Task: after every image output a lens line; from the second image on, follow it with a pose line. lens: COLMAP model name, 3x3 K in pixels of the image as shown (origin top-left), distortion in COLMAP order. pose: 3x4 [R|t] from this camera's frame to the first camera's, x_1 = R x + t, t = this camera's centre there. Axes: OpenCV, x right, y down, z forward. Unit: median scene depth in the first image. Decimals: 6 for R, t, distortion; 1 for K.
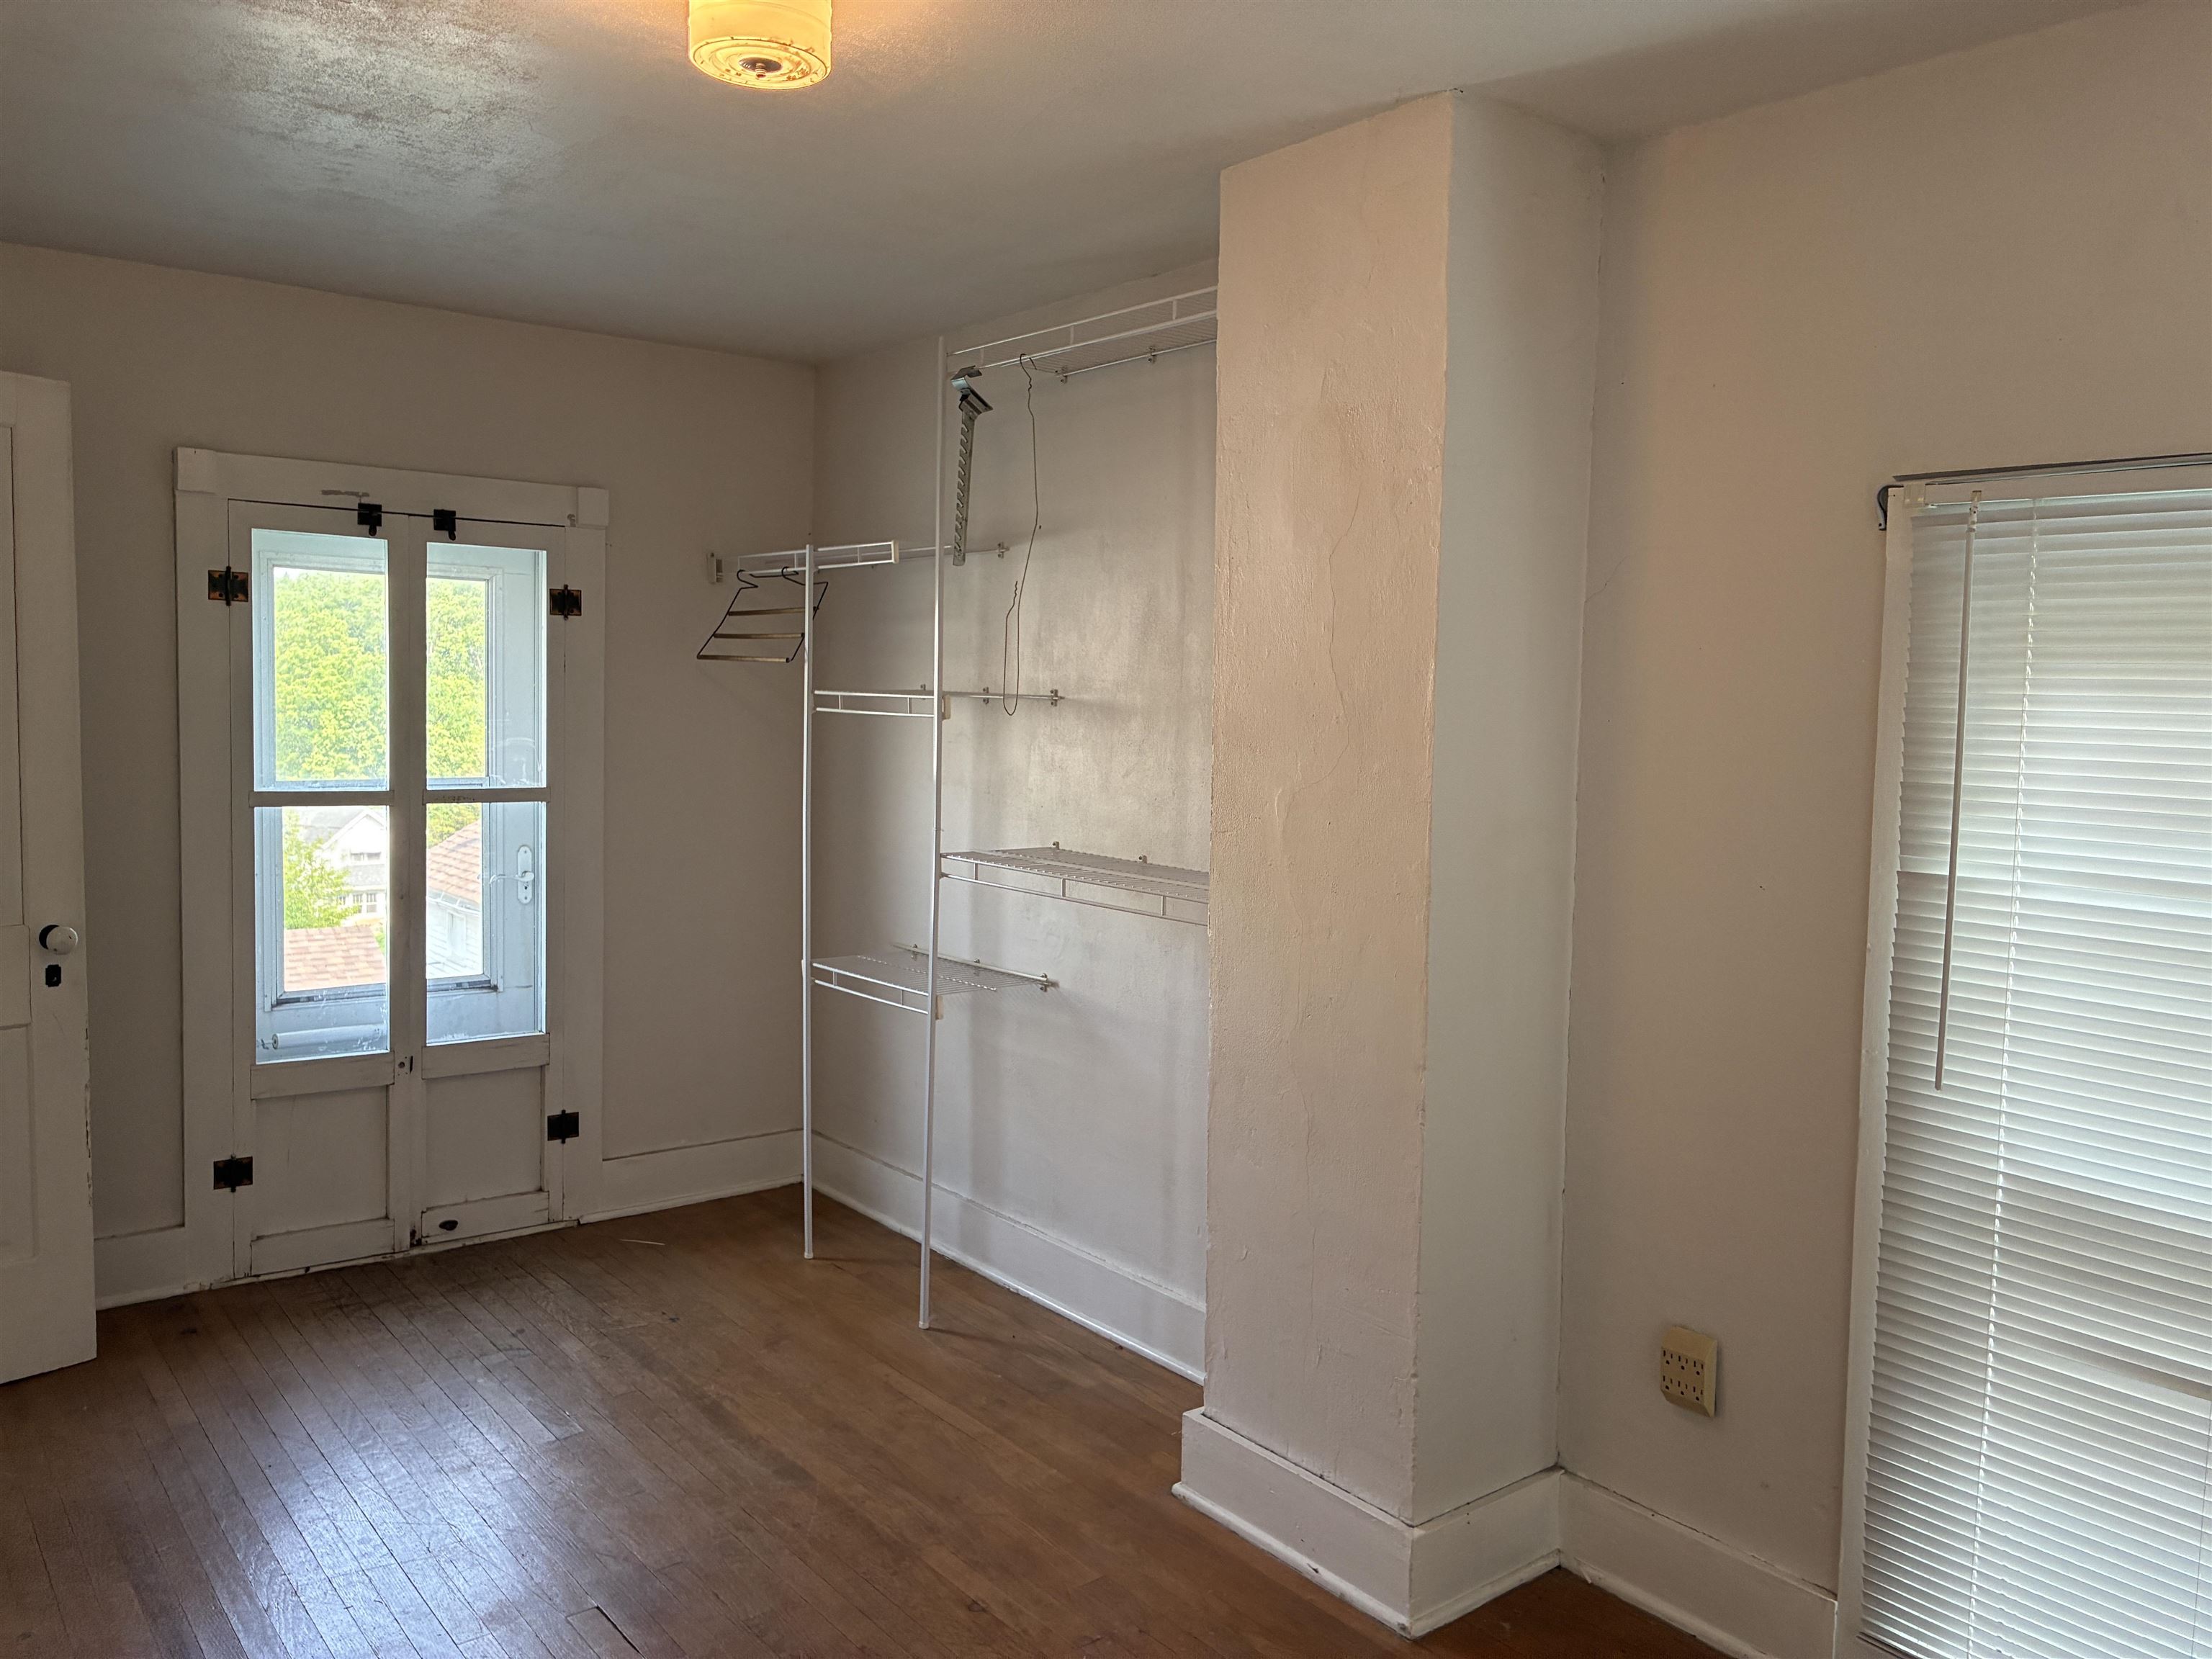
lens RADIAL K [[1678.5, 0, 1104.9], [0, 1678.5, 816.7], [0, 0, 1]] dist [0.046766, -0.064126]
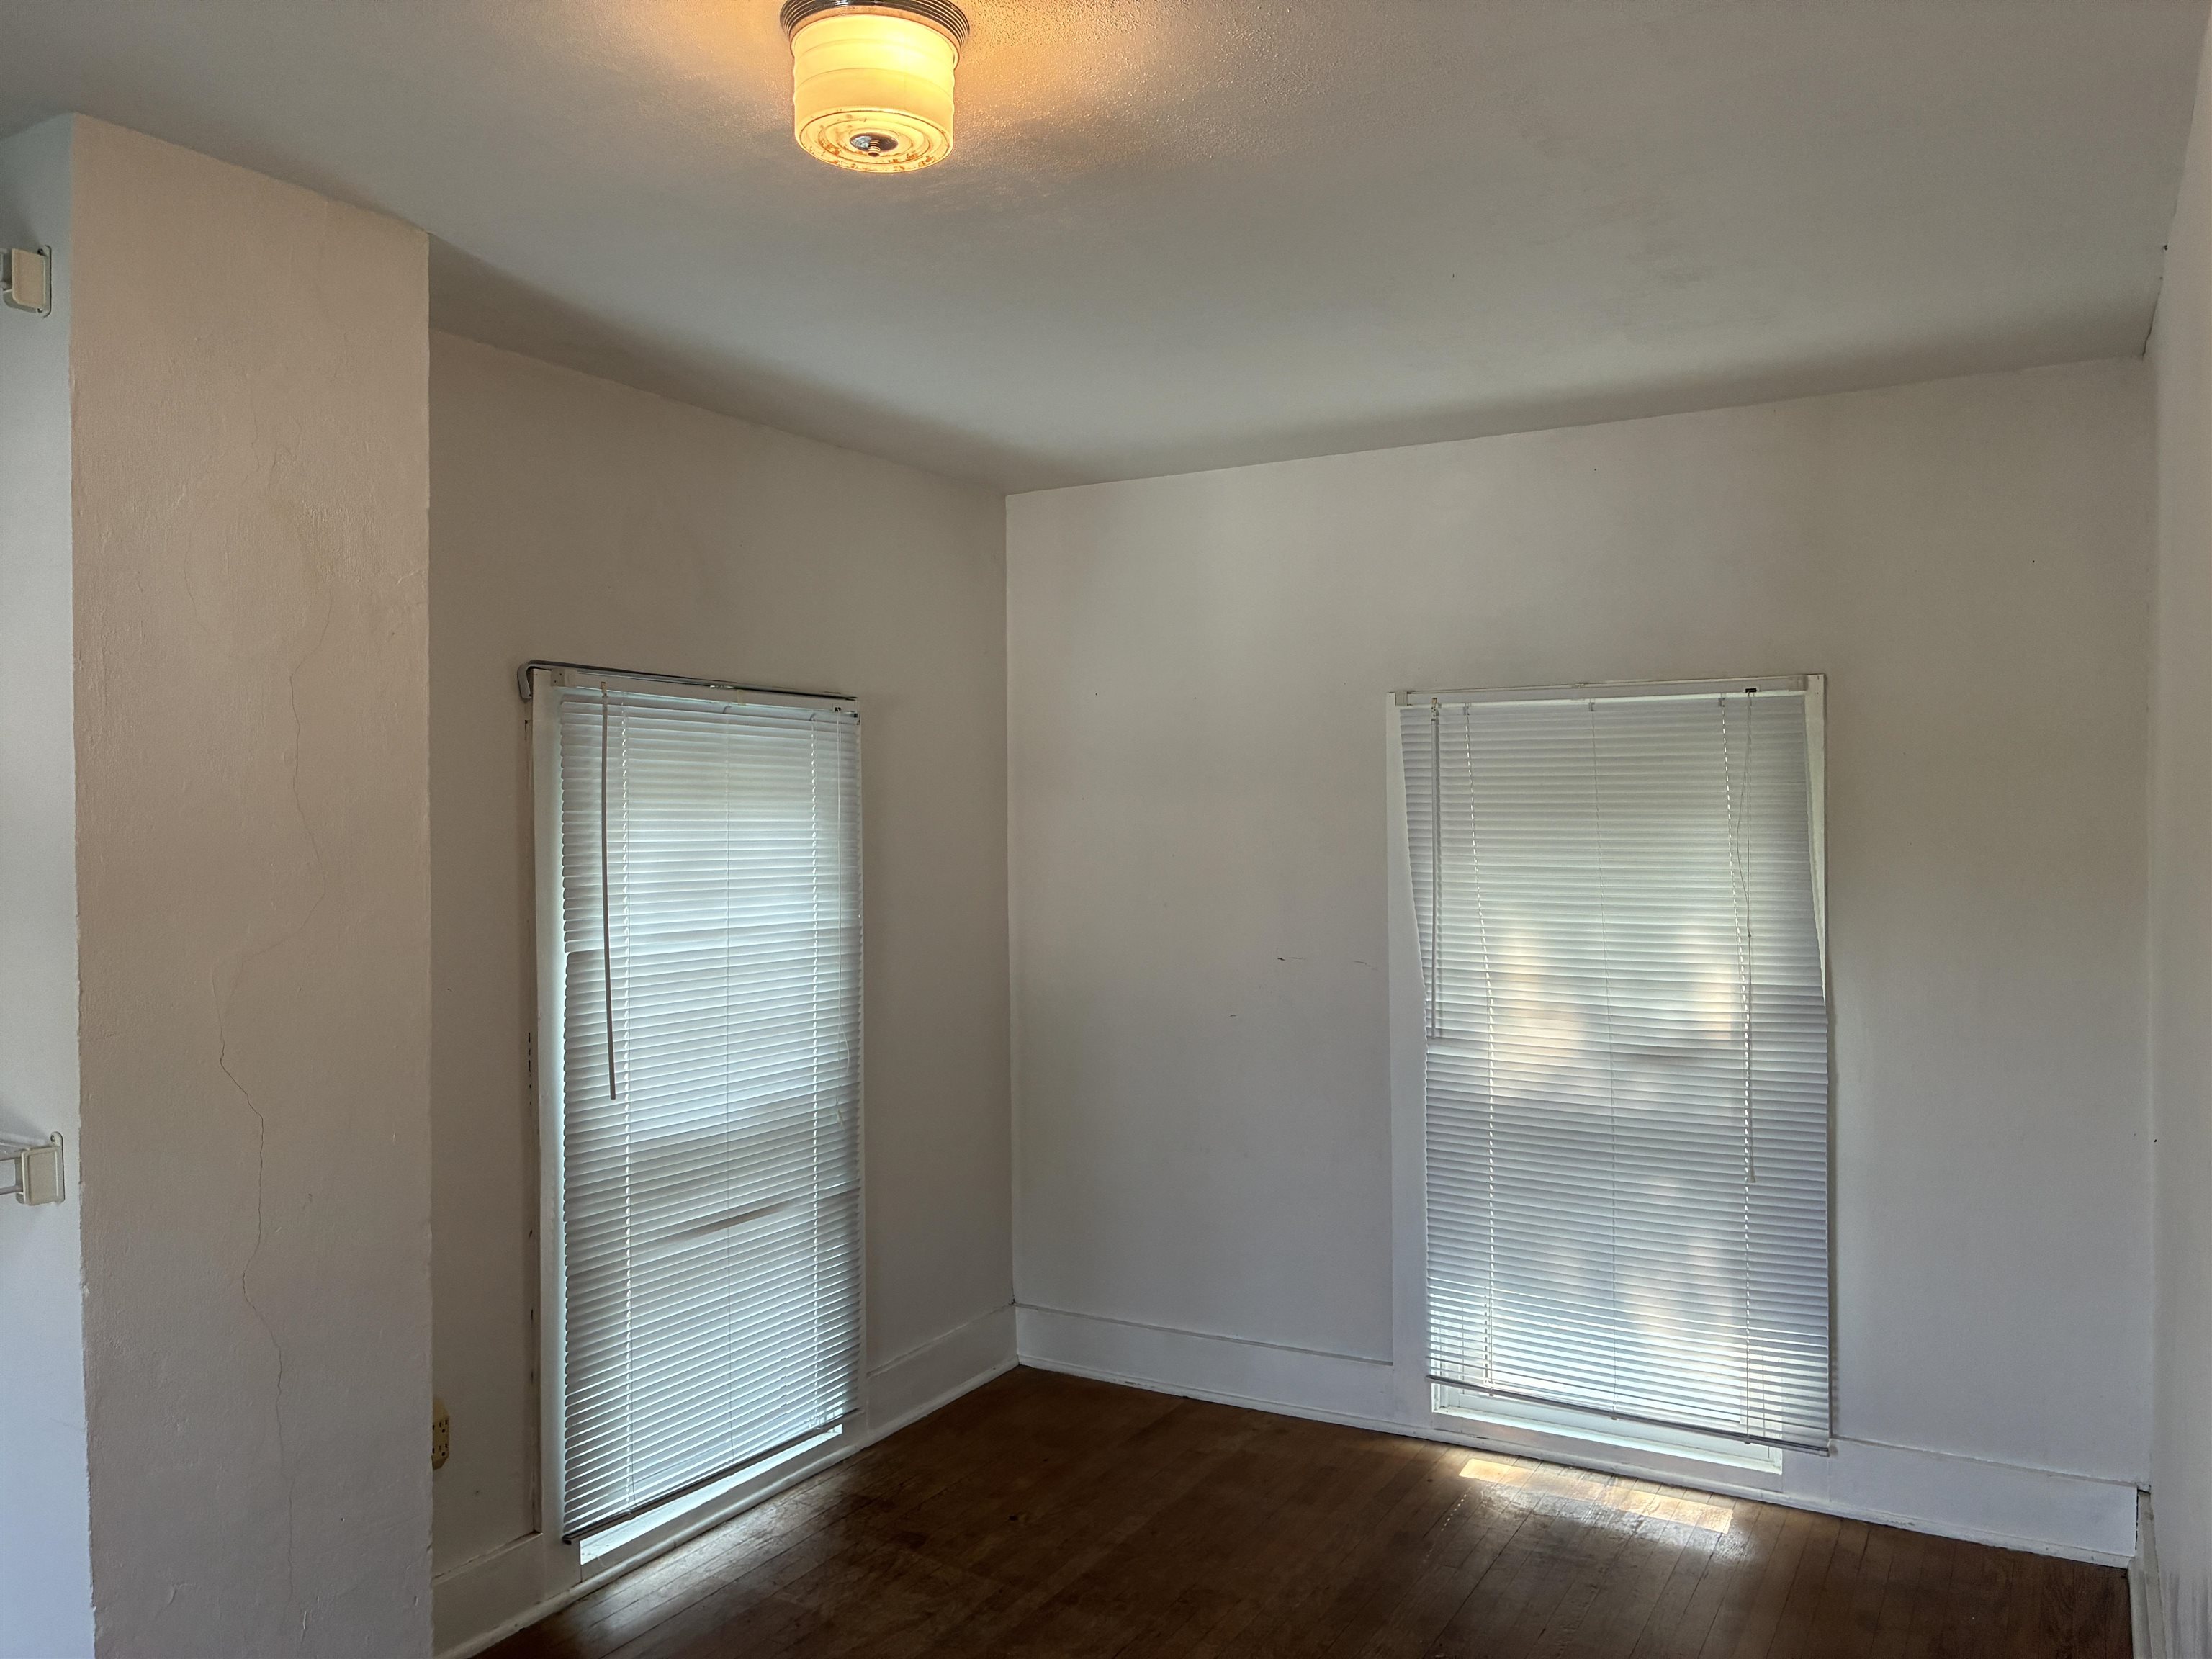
lens RADIAL K [[1678.5, 0, 1104.4], [0, 1678.5, 833.1], [0, 0, 1]] dist [0.046766, -0.064126]
pose [[-0.372907, -0.029701, 0.927393, -0.983965], [0.066995, 0.996017, 0.058837, -0.119427], [-0.925447, 0.084071, -0.369432, 1.141101]]
